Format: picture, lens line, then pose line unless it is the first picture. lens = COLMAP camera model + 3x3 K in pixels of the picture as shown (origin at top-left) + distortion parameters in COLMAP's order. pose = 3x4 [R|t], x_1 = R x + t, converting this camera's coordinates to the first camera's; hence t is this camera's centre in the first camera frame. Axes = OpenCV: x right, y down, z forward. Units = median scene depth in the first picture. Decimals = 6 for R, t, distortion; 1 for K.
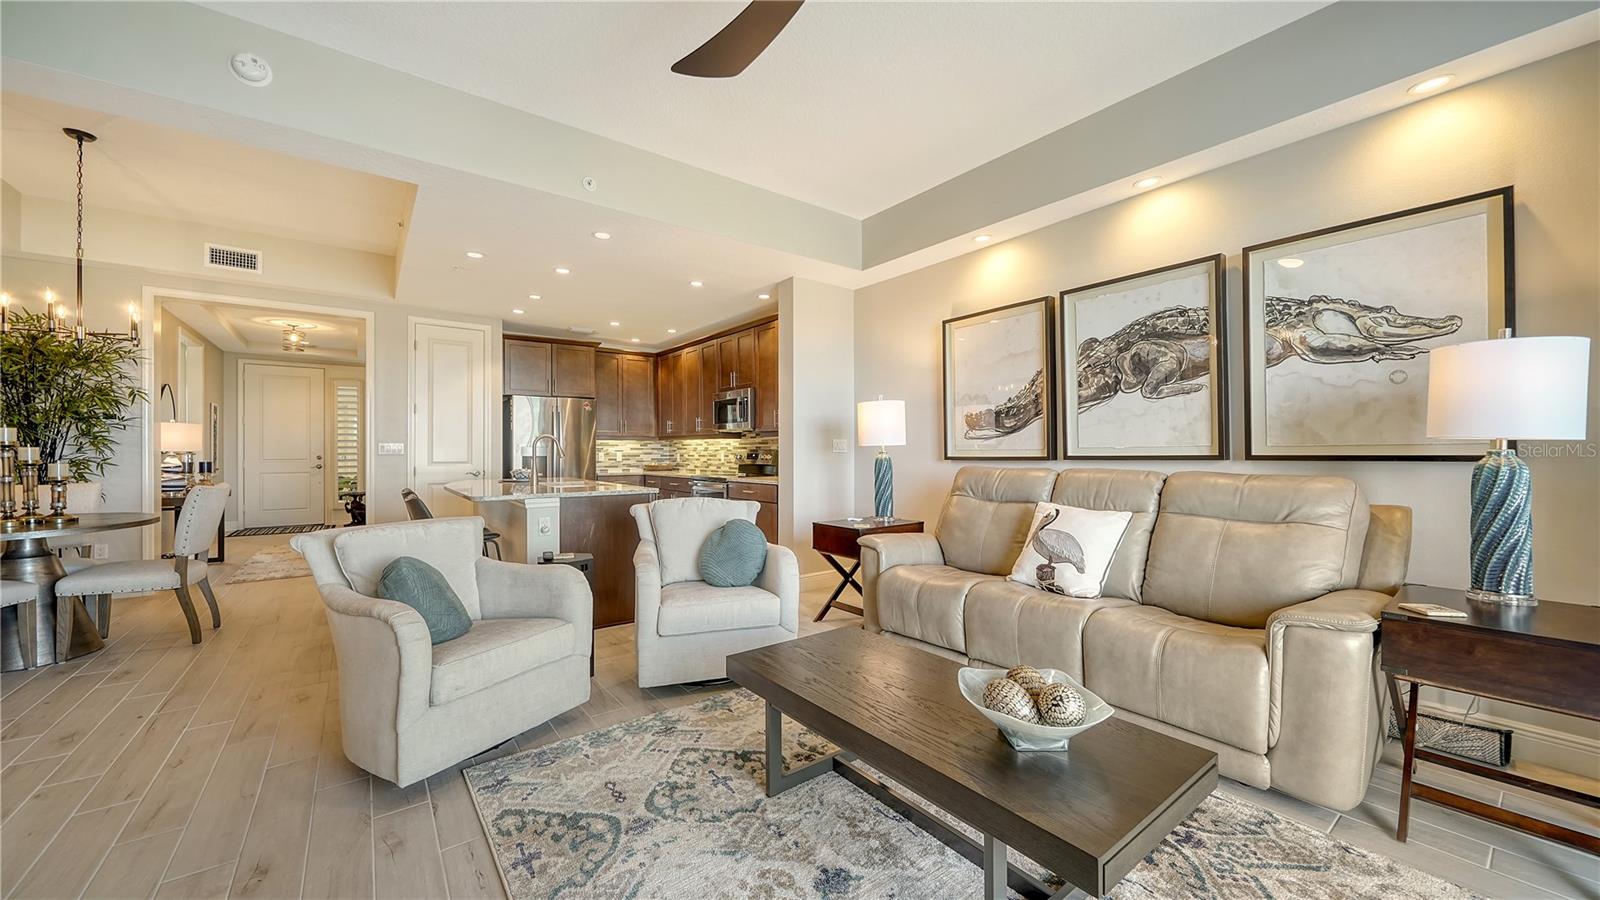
lens RADIAL K [[564.2, 0, 794.4], [0, 564.2, 452.8], [0, 0, 1]] dist [-0.002596, -0.000576]
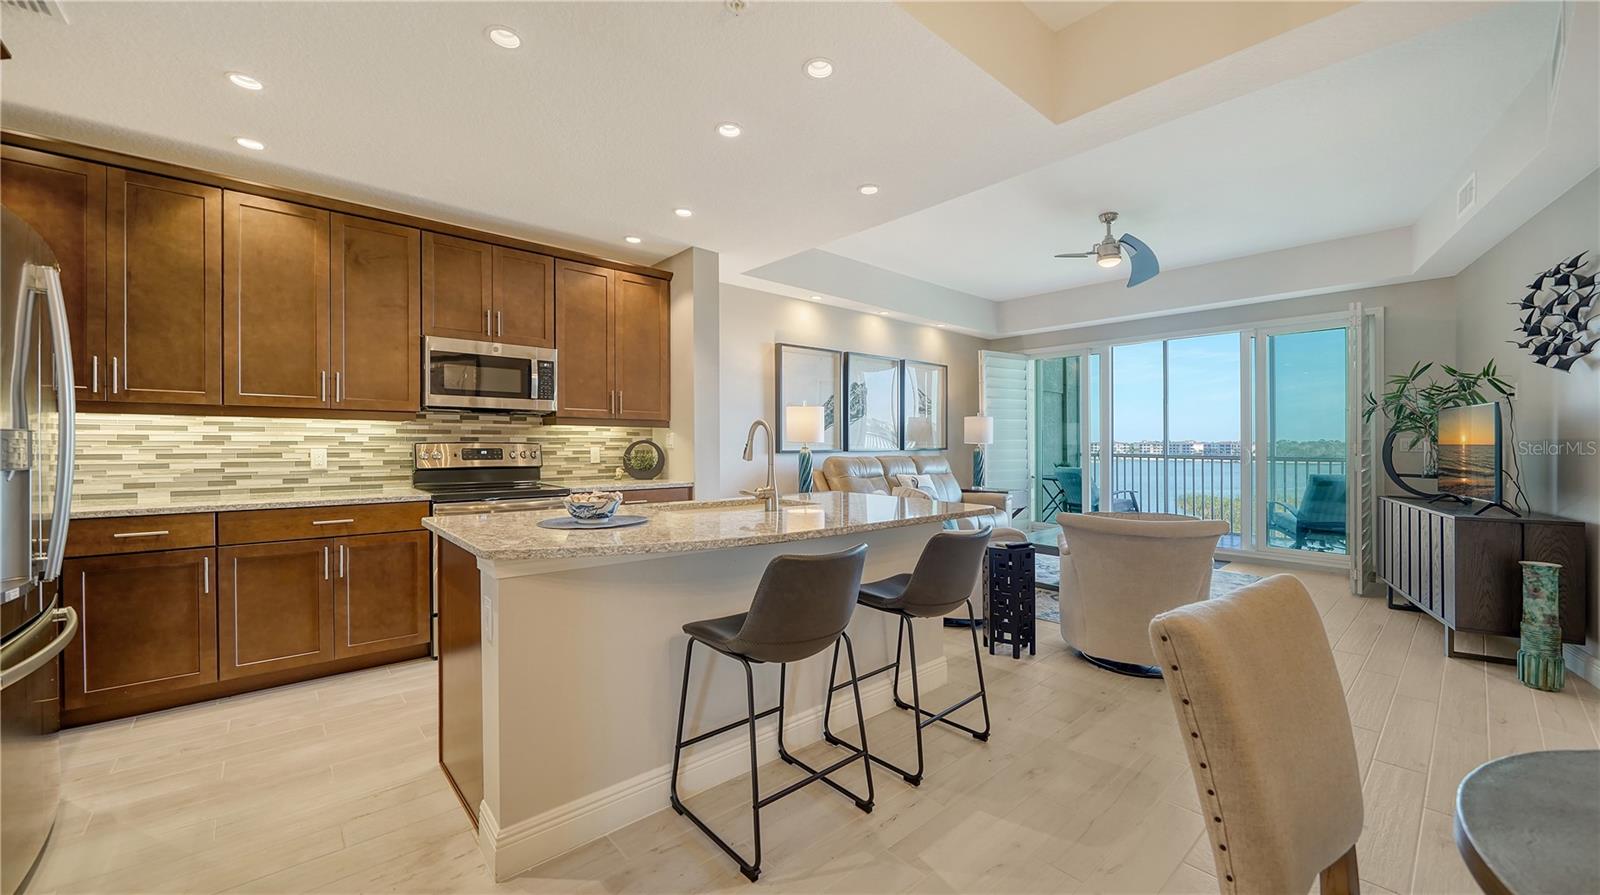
lens RADIAL K [[603.8, 0, 807.6], [0, 603.8, 447.6], [0, 0, 1]] dist [-0.003934, -0.000412]
pose [[-0.076019, -0.007036, 0.997082, -1.111771], [-0.003104, 0.999972, 0.006820, -0.008998], [-0.997102, -0.002577, -0.076039, 1.055746]]
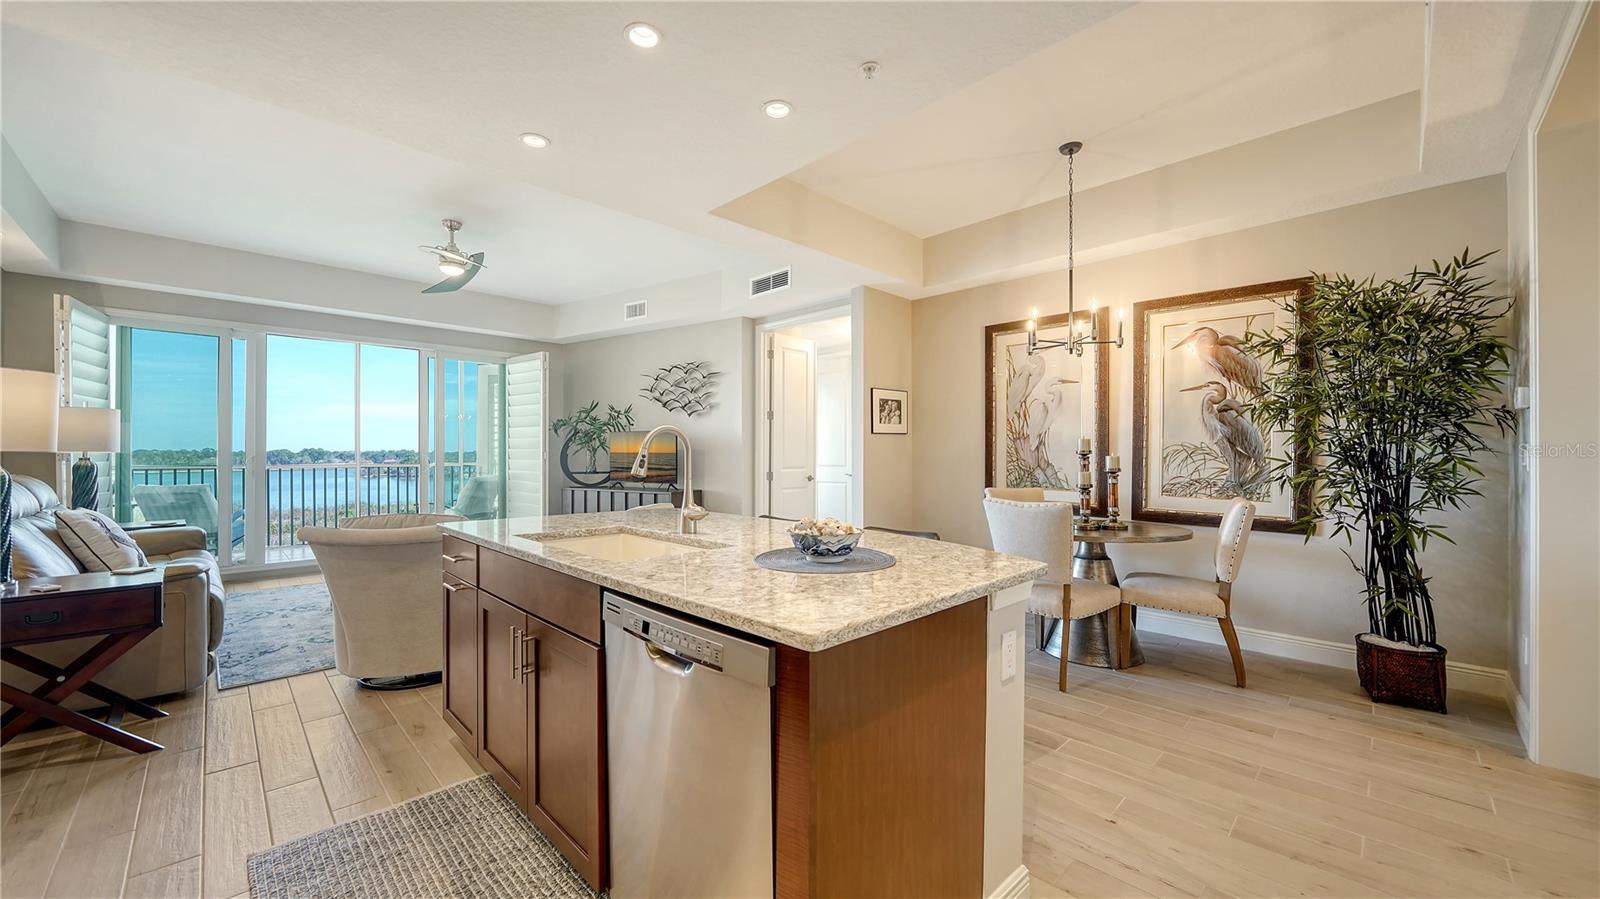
lens RADIAL K [[603.8, 0, 795.6], [0, 603.8, 457.3], [0, 0, 1]] dist [-0.003934, -0.000412]
pose [[-0.991629, 0.000903, -0.129119, -0.501783], [-0.000062, 0.999972, 0.007472, -0.010958], [0.129122, 0.007417, -0.991601, 1.611722]]
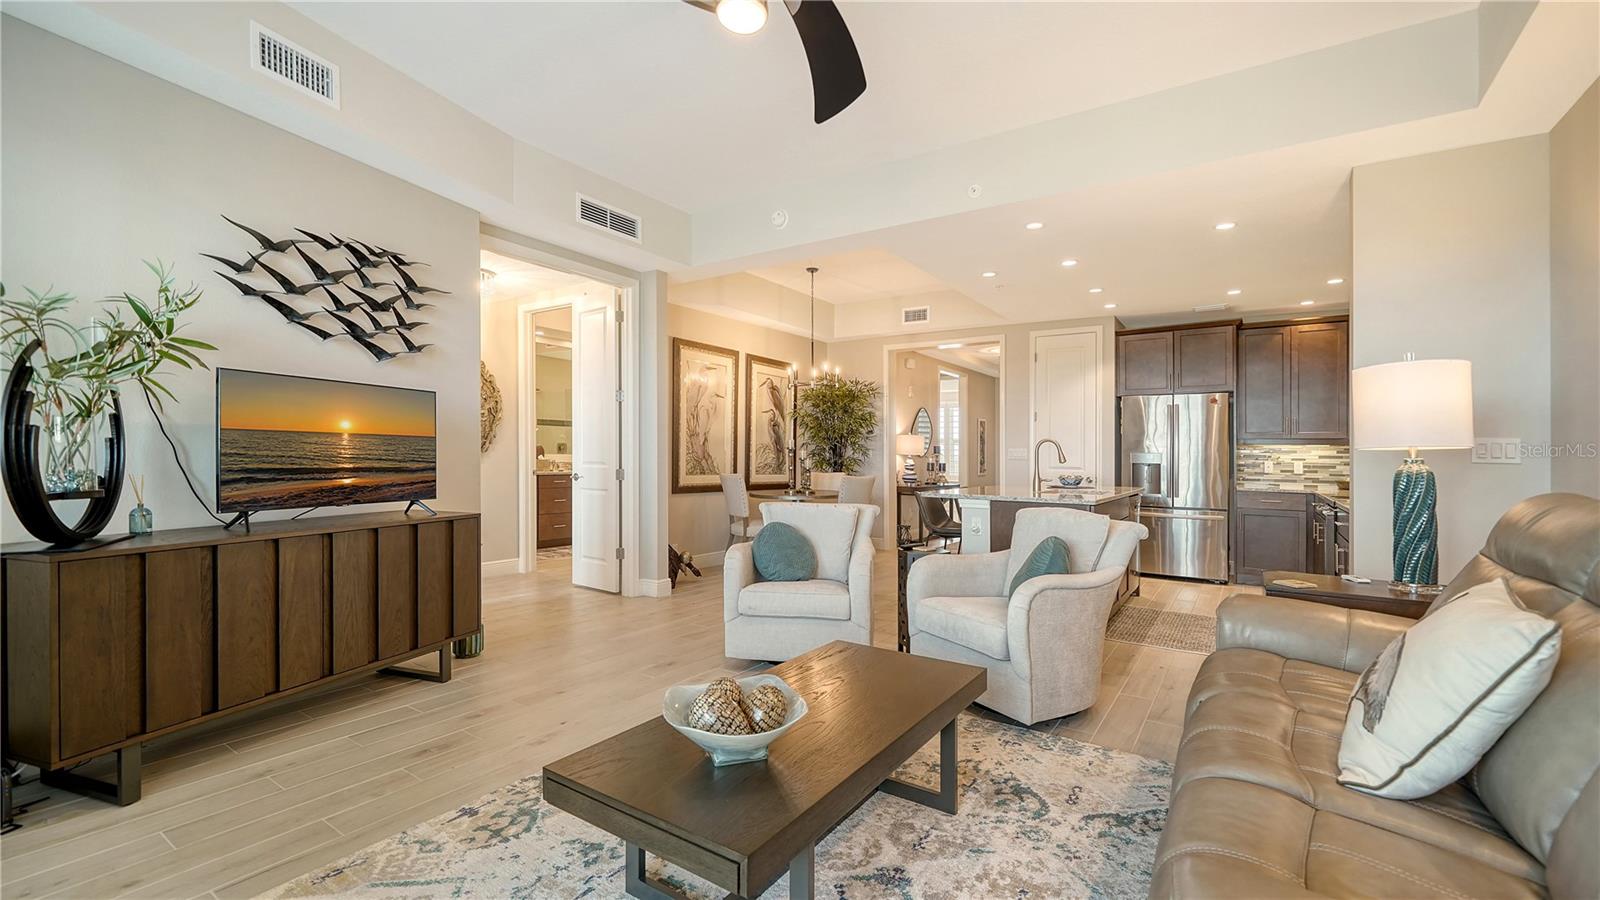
lens RADIAL K [[666.3, 0, 832.0], [0, 666.3, 450.7], [0, 0, 1]] dist [0.009390, 0.000135]
pose [[0.345992, 0.000215, -0.938237, 0.536755], [-0.018533, 0.999806, -0.006605, 0.003226], [0.938054, 0.019673, 0.345929, 0.278451]]
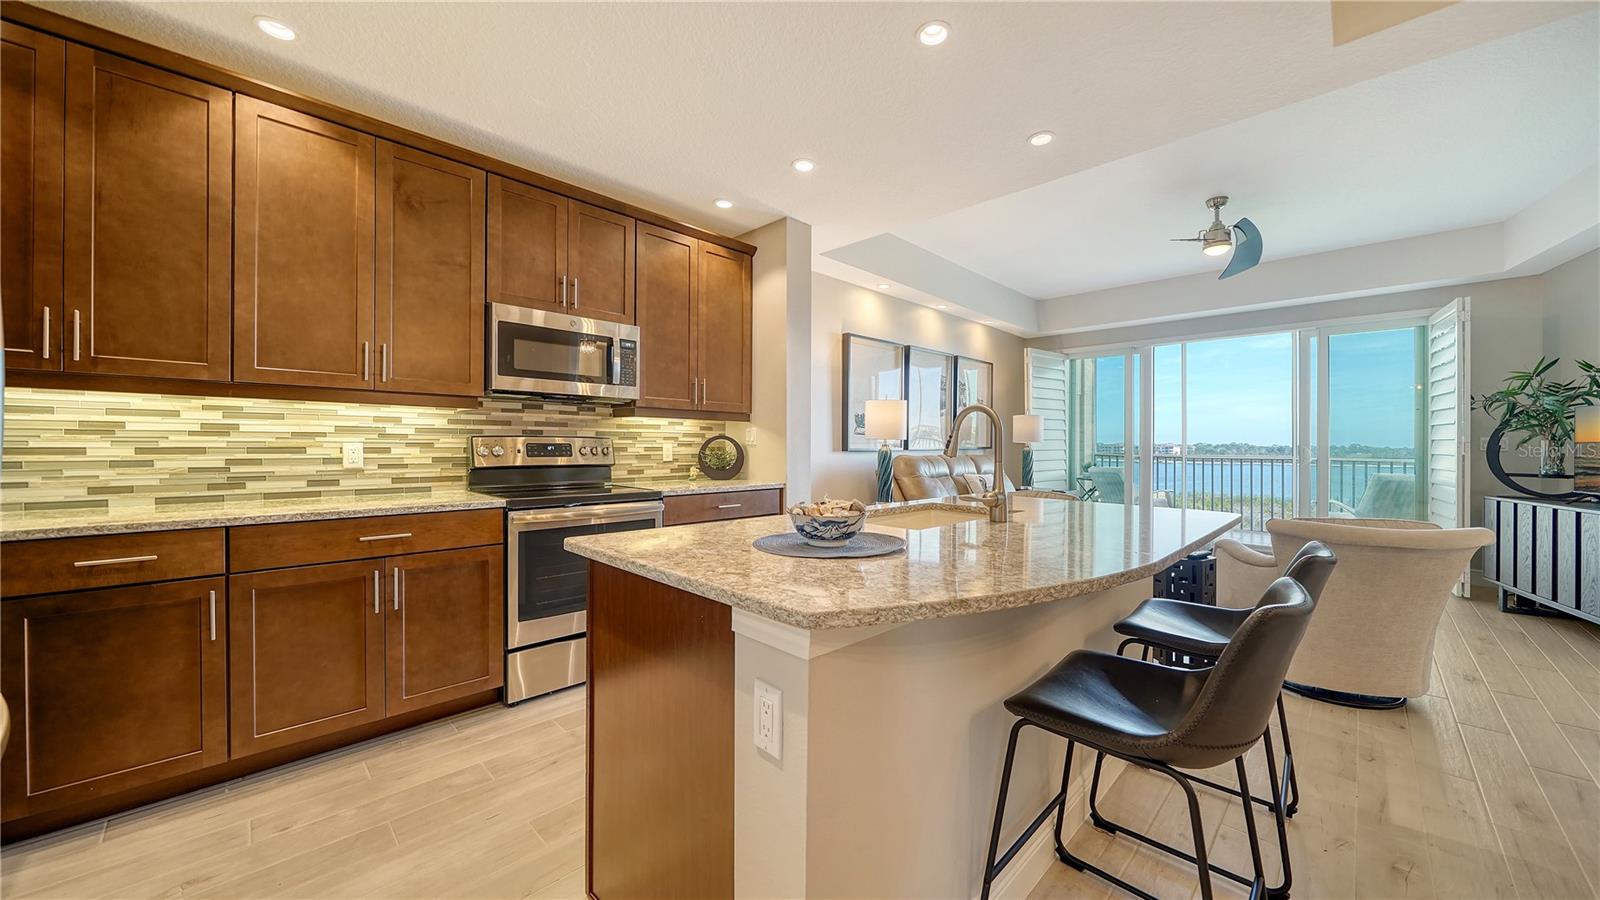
lens RADIAL K [[564.2, 0, 811.5], [0, 564.2, 447.5], [0, 0, 1]] dist [-0.002596, -0.000576]
pose [[-0.141383, -0.005229, 0.989941, -0.908568], [-0.006476, 0.999970, 0.004357, 0.000394], [-0.989934, -0.005794, -0.141412, 1.260135]]
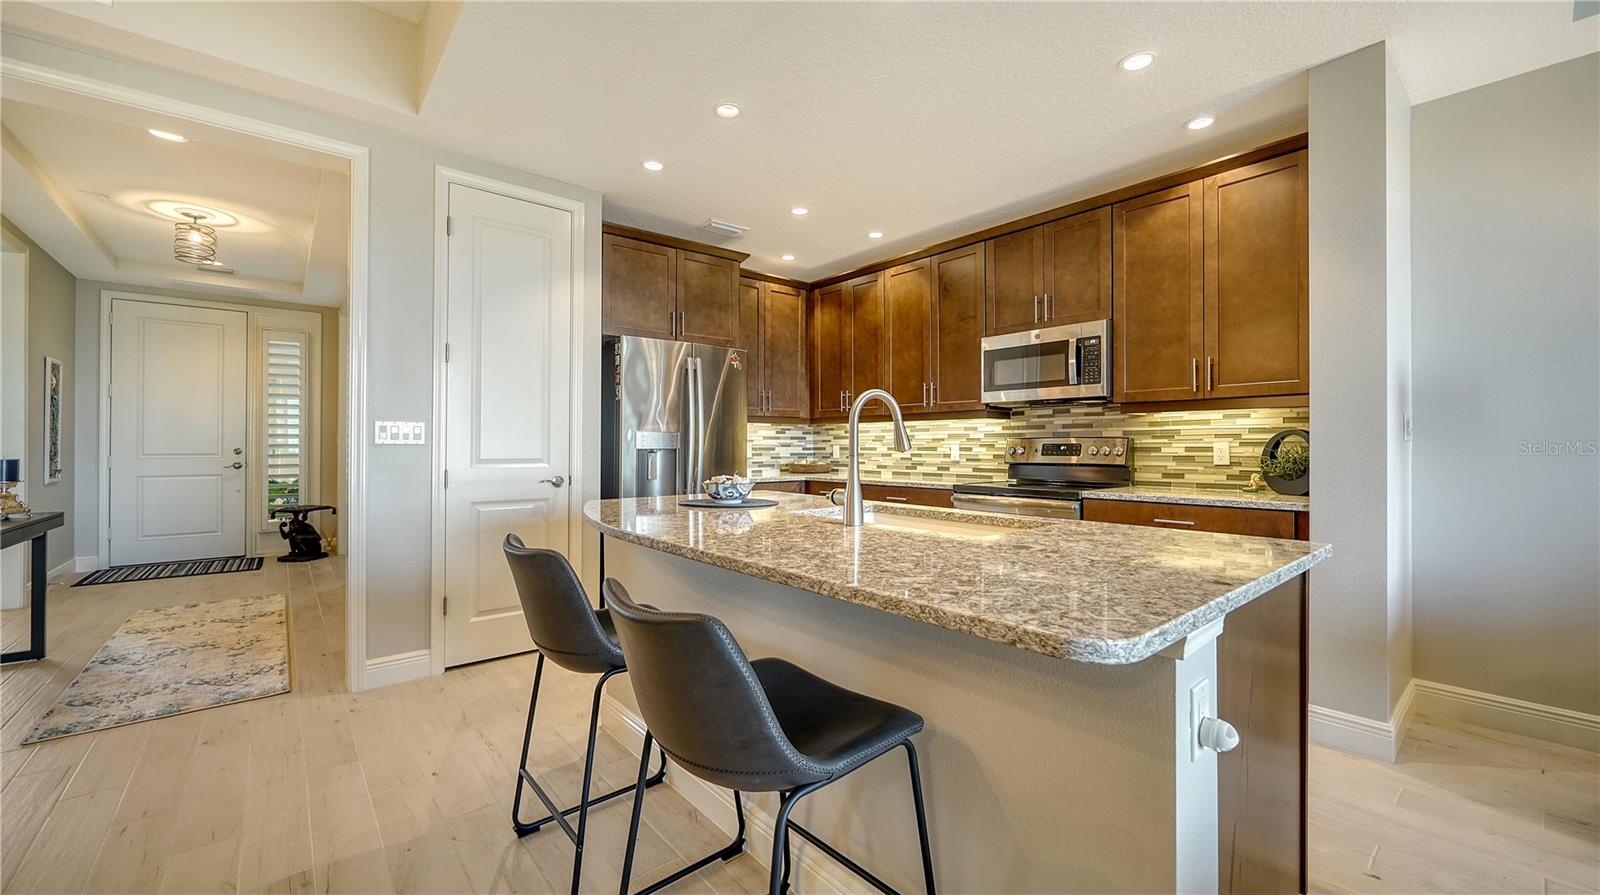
lens RADIAL K [[603.8, 0, 797.1], [0, 603.8, 442.2], [0, 0, 1]] dist [-0.003934, -0.000412]
pose [[0.998463, 0.001326, 0.055403, -0.551042], [-0.000888, 0.999968, -0.007923, 0.005784], [-0.055411, 0.007861, 0.998433, 0.630354]]
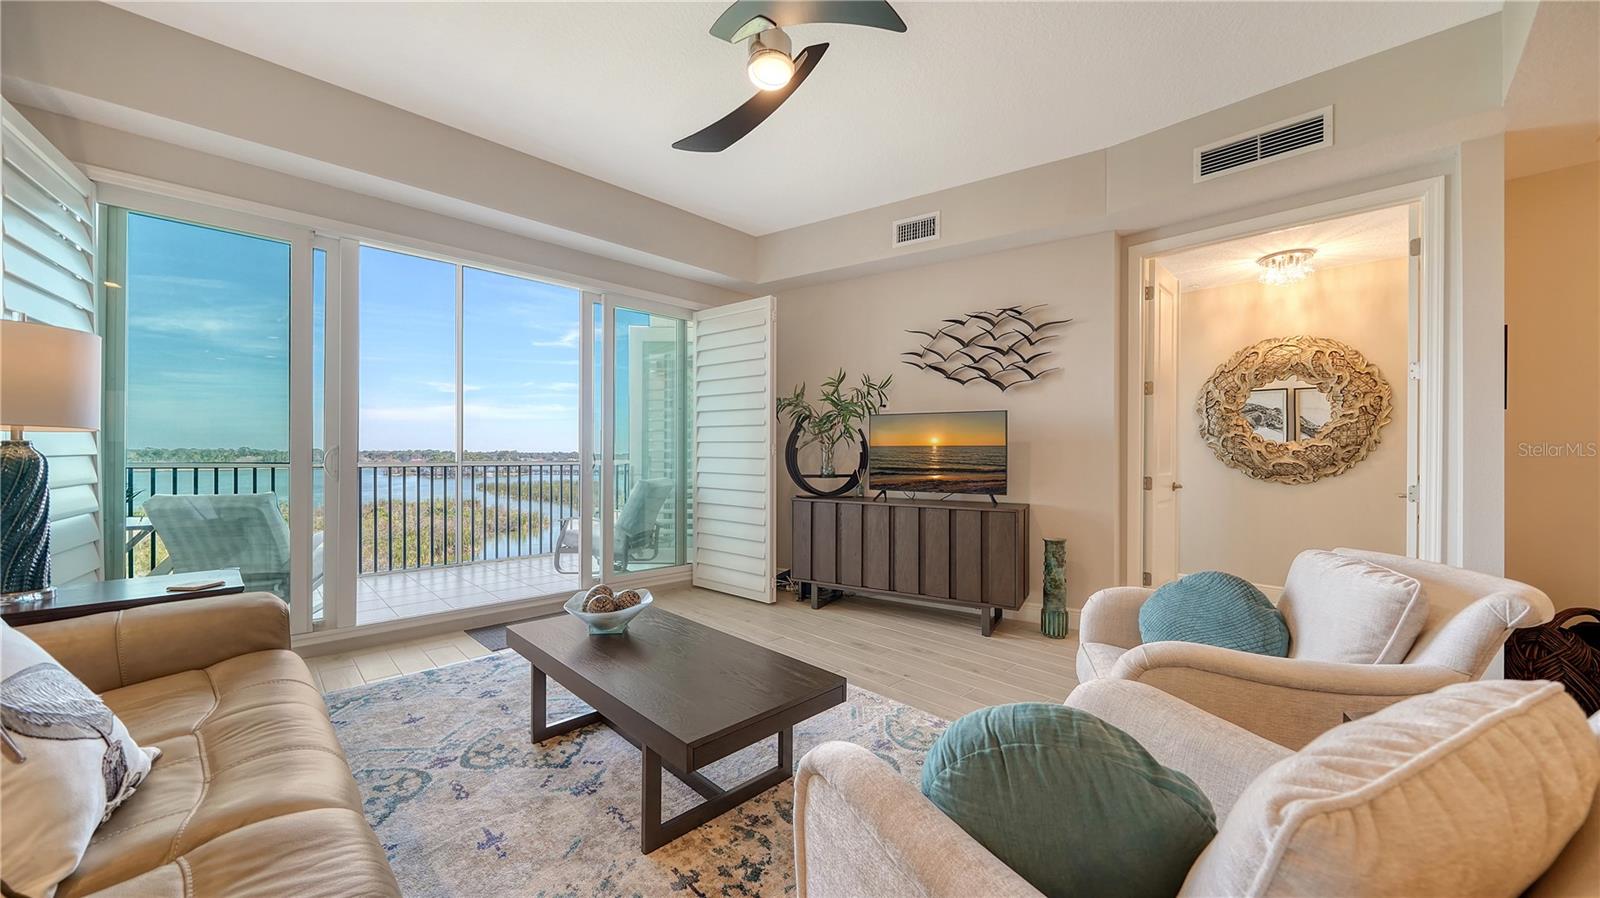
lens RADIAL K [[564.2, 0, 794.7], [0, 564.2, 464.7], [0, 0, 1]] dist [-0.002596, -0.000576]
pose [[-0.991515, -0.002119, -0.129978, 0.038461], [-0.004509, 0.999826, 0.018098, 0.004139], [0.129917, 0.018530, -0.991352, 0.938601]]
